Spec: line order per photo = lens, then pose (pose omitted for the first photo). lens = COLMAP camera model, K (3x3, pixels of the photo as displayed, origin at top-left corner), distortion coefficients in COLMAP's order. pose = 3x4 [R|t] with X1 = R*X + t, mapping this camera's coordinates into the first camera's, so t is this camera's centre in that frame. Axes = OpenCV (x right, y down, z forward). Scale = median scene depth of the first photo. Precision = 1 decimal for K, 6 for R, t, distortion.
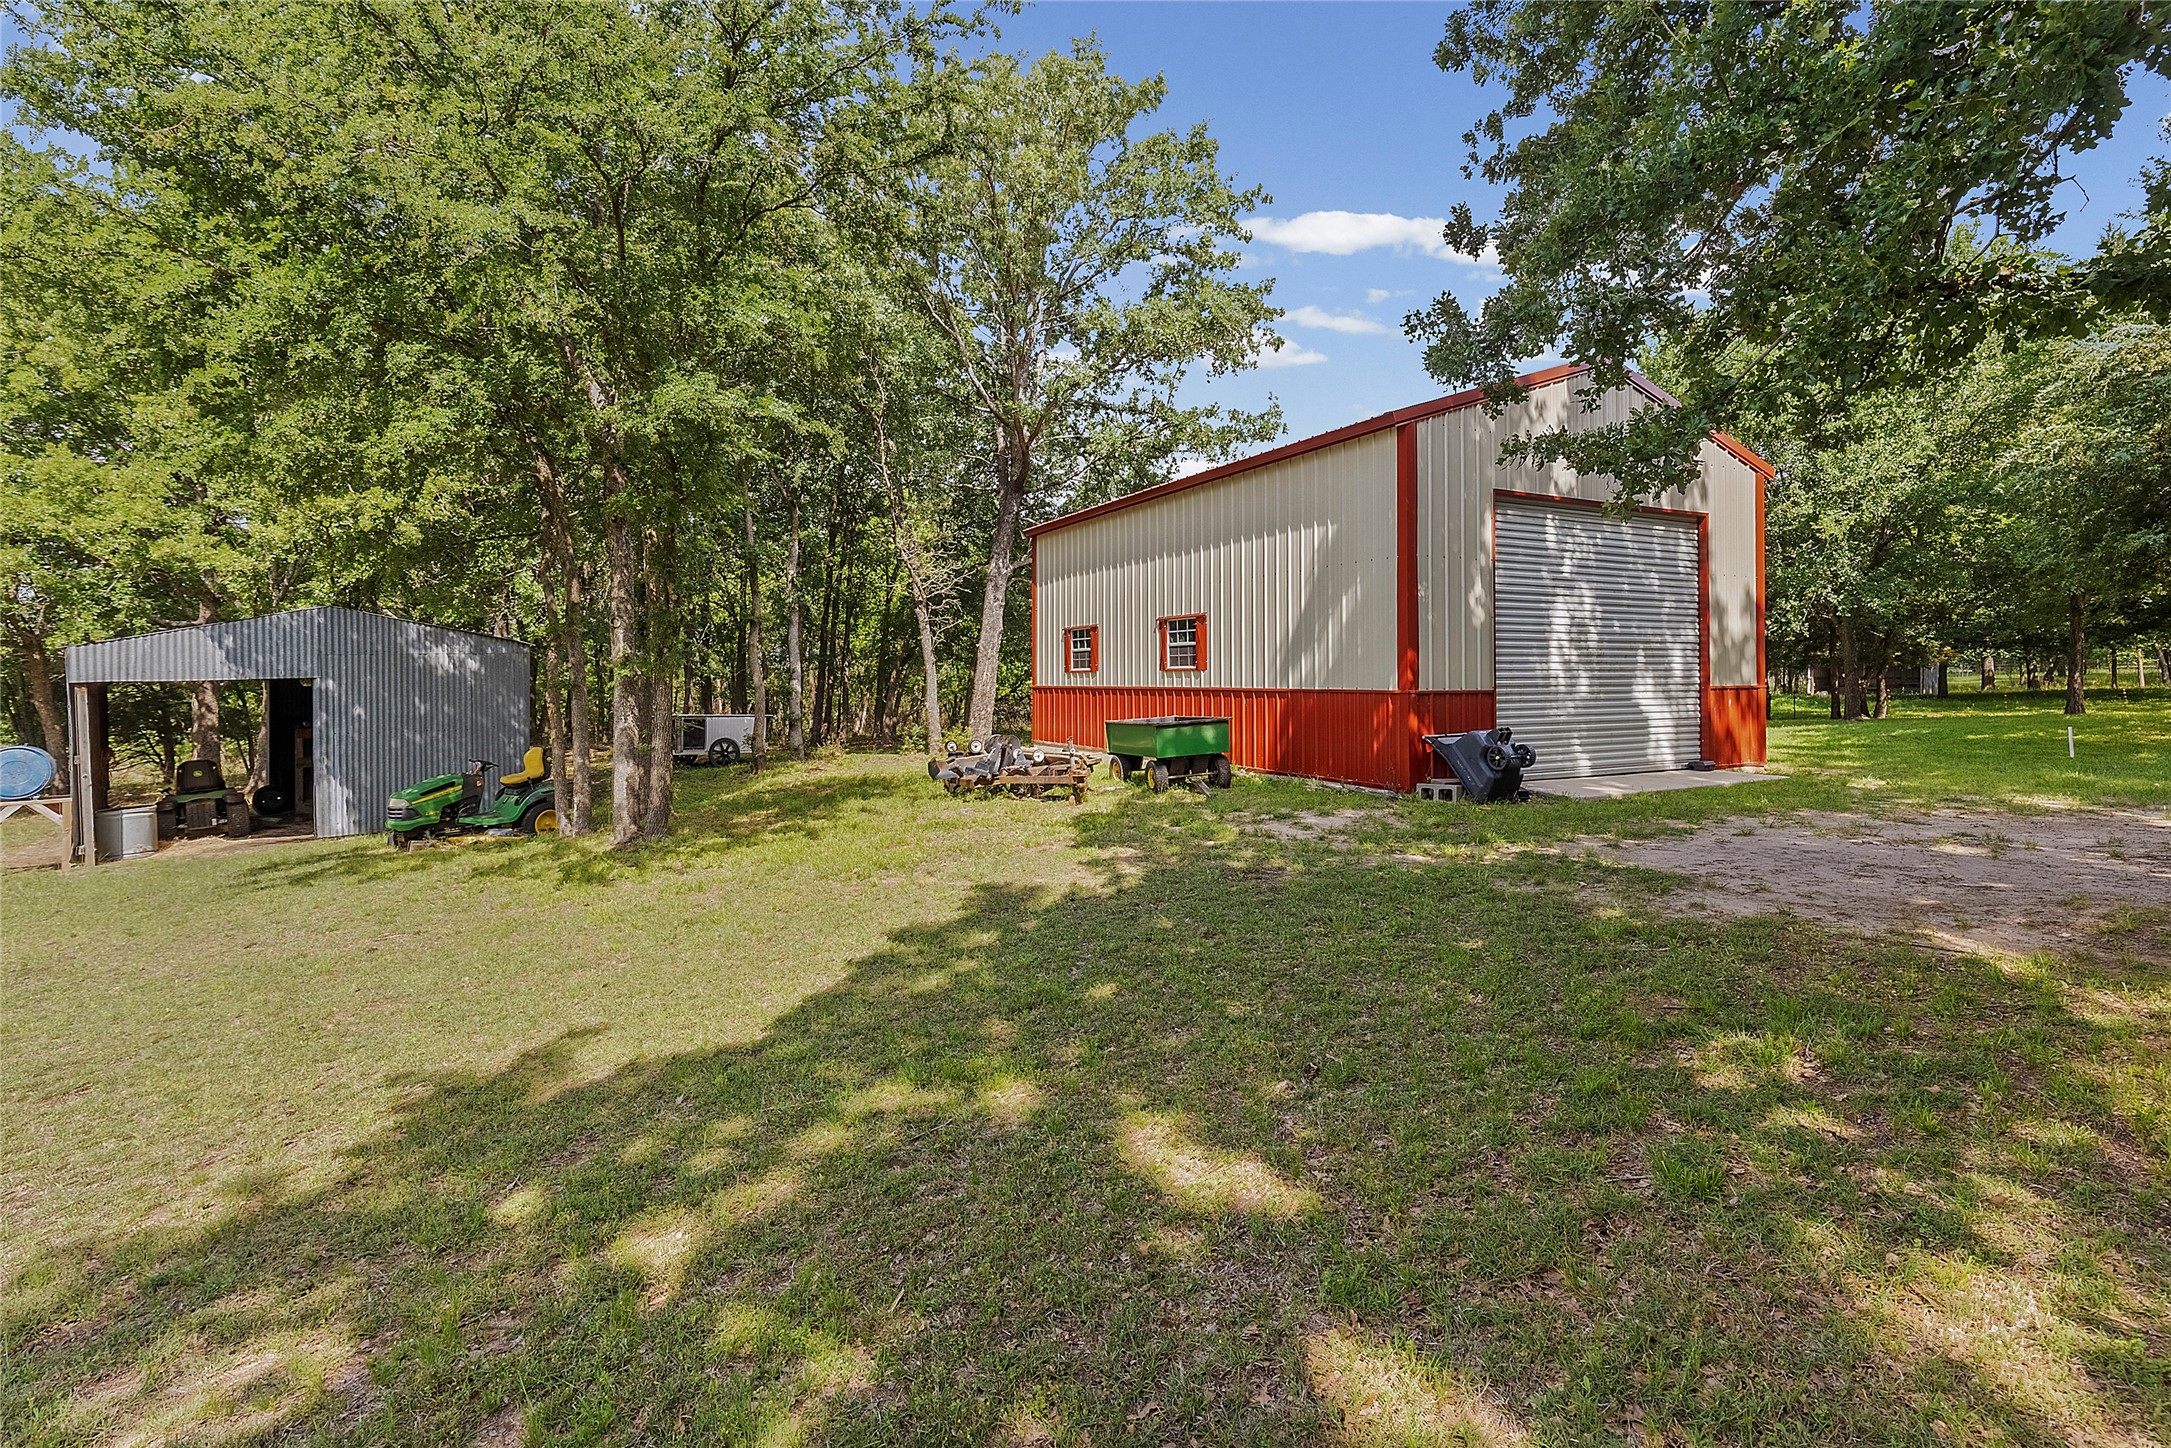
lens RADIAL K [[996.8, 0, 1085.4], [0, 996.8, 643.7], [0, 0, 1]] dist [0.000964, 0.000087]
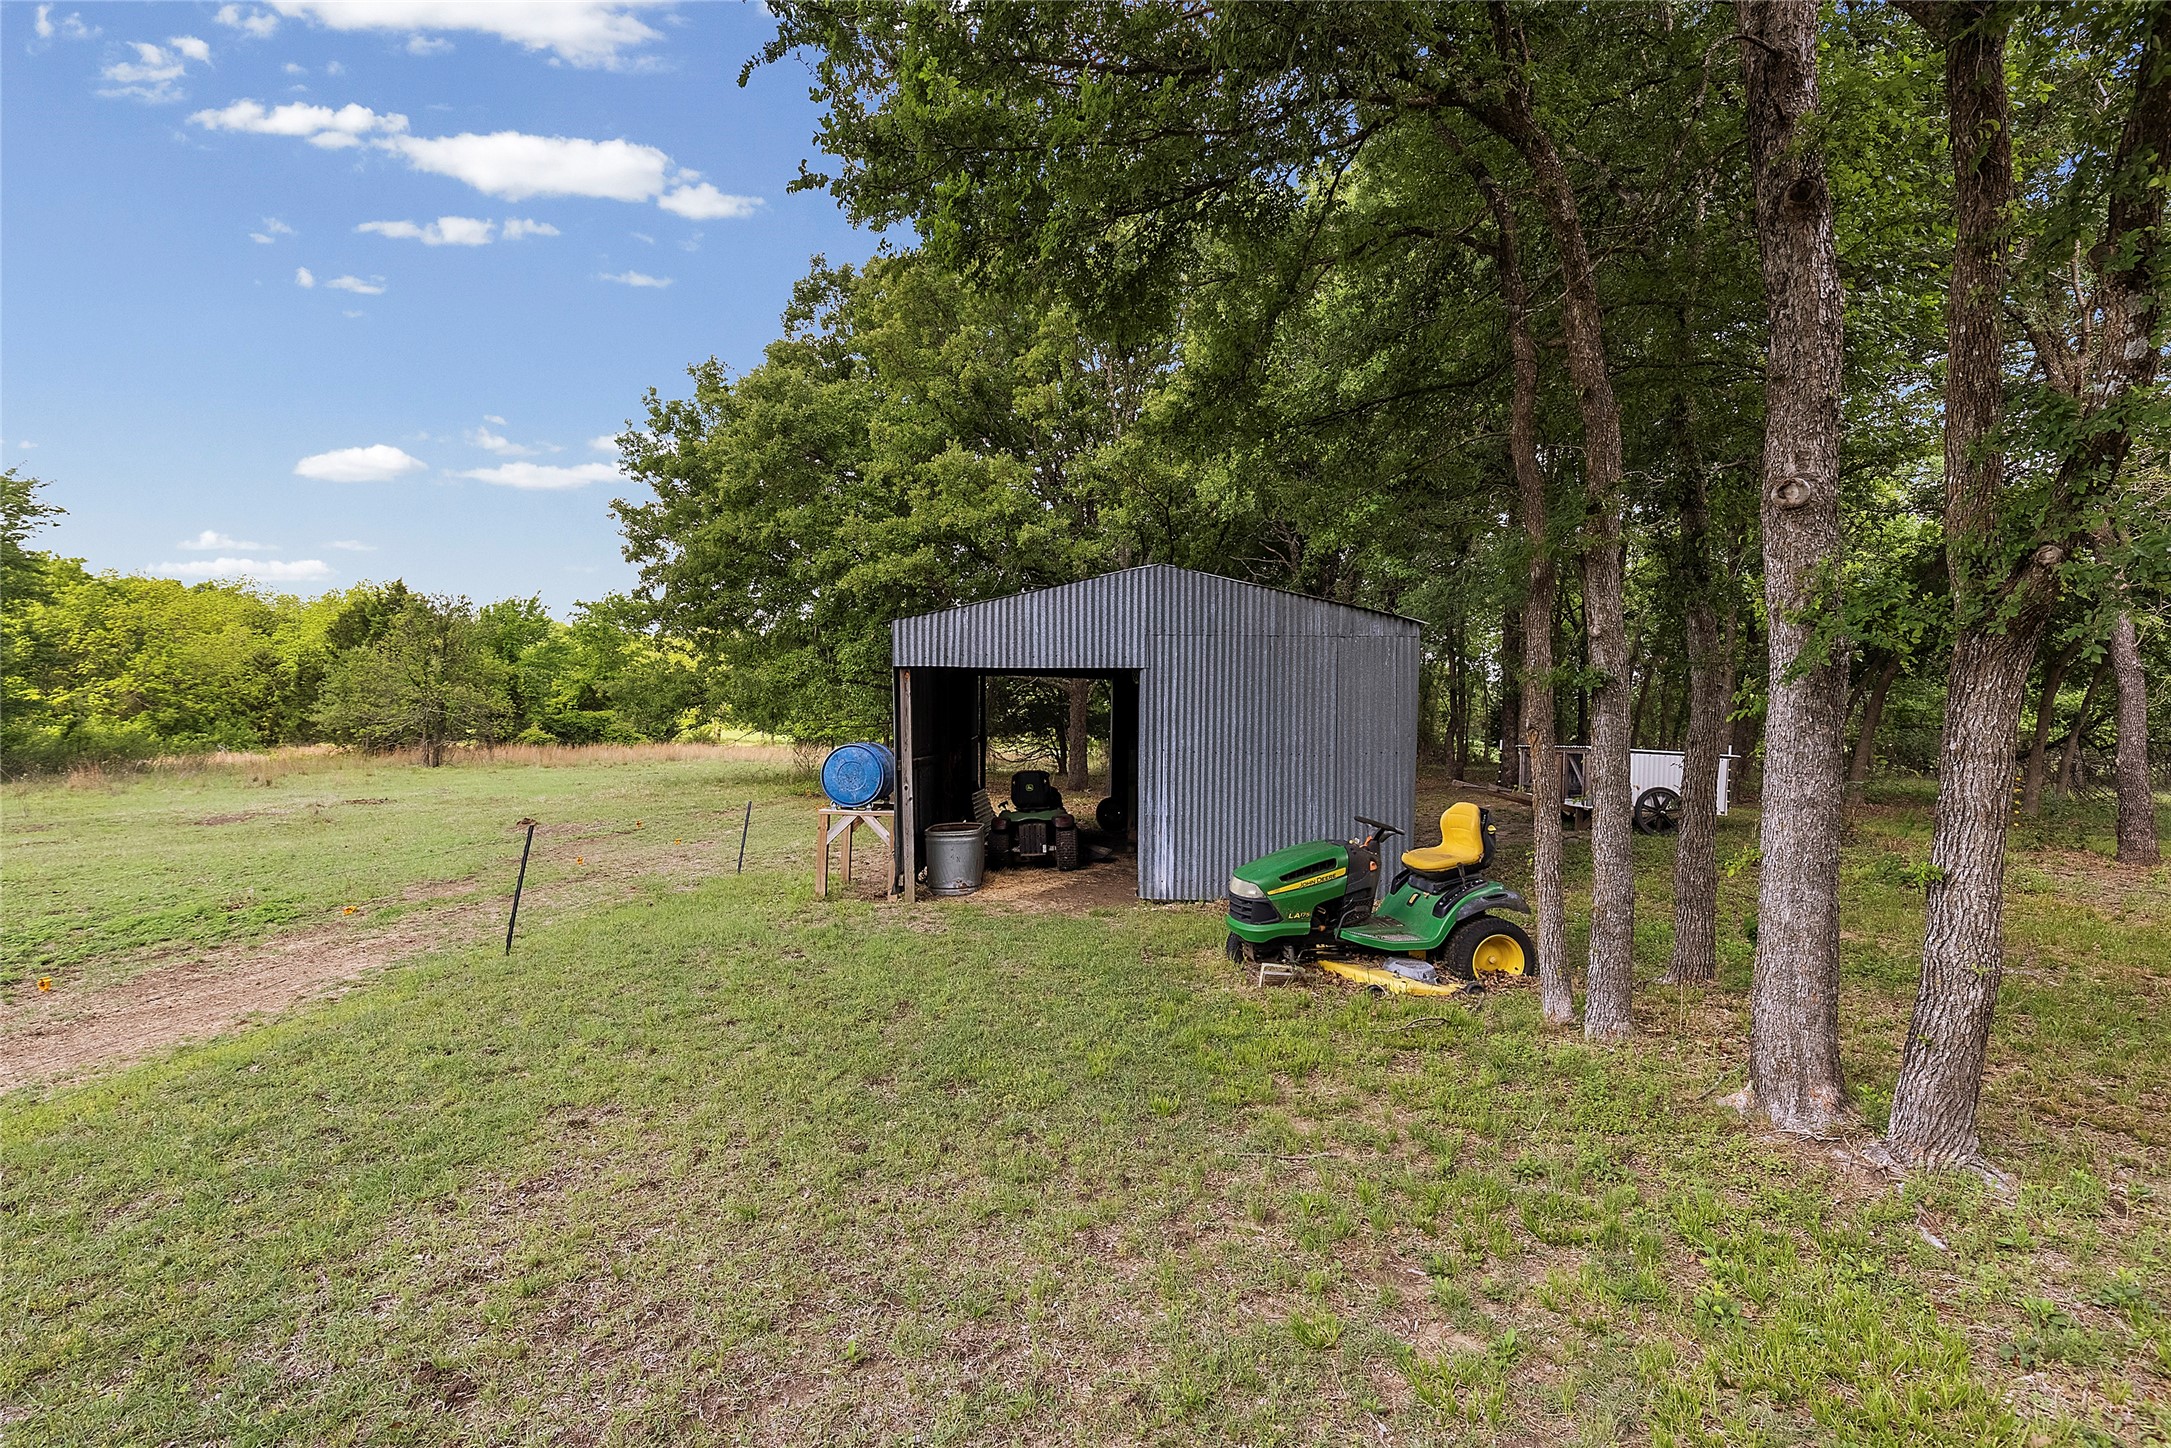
lens RADIAL K [[978.7, 0, 1078.8], [0, 978.7, 736.1], [0, 0, 1]] dist [0.002038, -0.000351]
pose [[0.732463, 0.055902, -0.678508, -0.374432], [-0.009478, 0.997364, 0.071941, 0.035869], [0.680741, -0.046263, 0.731062, 0.518925]]
